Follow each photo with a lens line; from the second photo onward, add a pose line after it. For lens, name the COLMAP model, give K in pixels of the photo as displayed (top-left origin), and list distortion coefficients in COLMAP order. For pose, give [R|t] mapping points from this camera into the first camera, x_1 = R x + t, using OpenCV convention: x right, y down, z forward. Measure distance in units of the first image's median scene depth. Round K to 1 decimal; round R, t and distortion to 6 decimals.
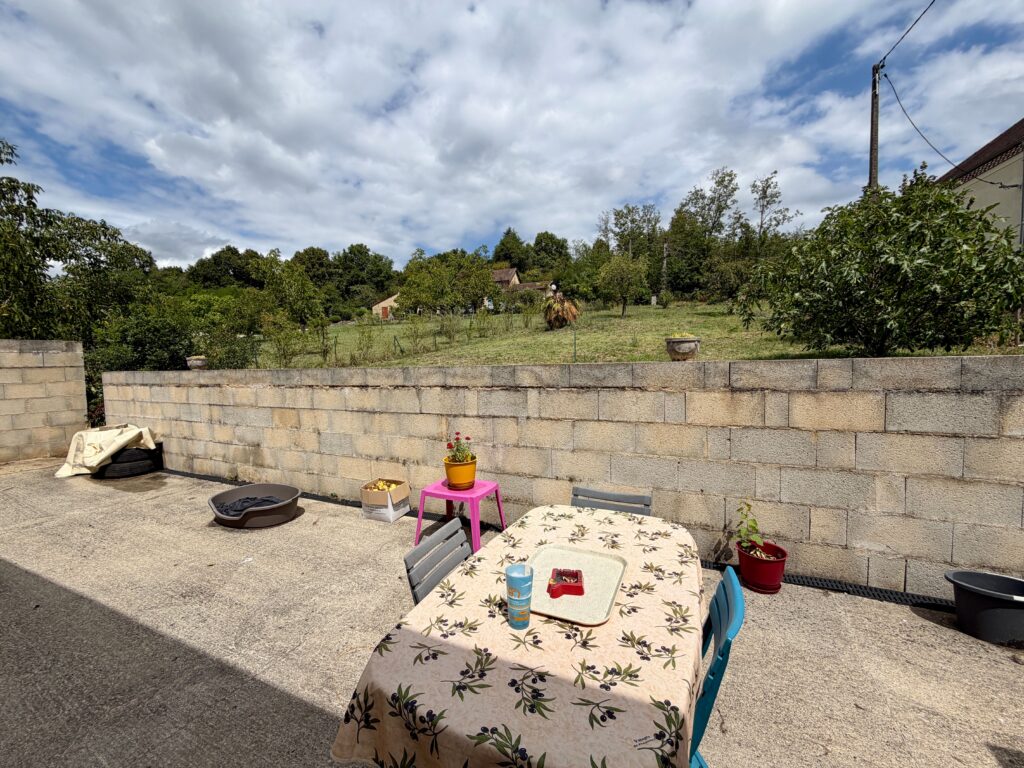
lens RADIAL K [[407.7, 0, 508.8], [0, 407.7, 382.9], [0, 0, 1]] dist [-0.000576, -0.000209]
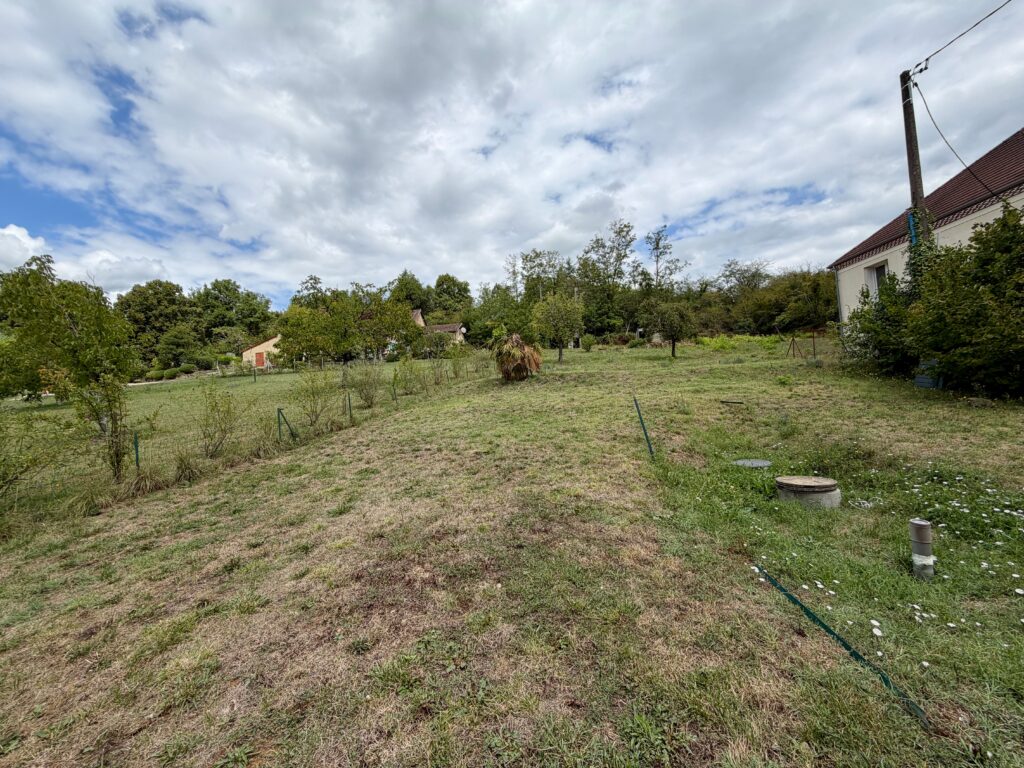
lens RADIAL K [[407.7, 0, 508.8], [0, 407.7, 382.9], [0, 0, 1]] dist [-0.000576, -0.000209]
pose [[0.967155, -0.028176, 0.252620, -0.028552], [0.054343, 0.993779, -0.097213, -0.019351], [-0.248310, 0.107748, 0.962670, 0.093921]]
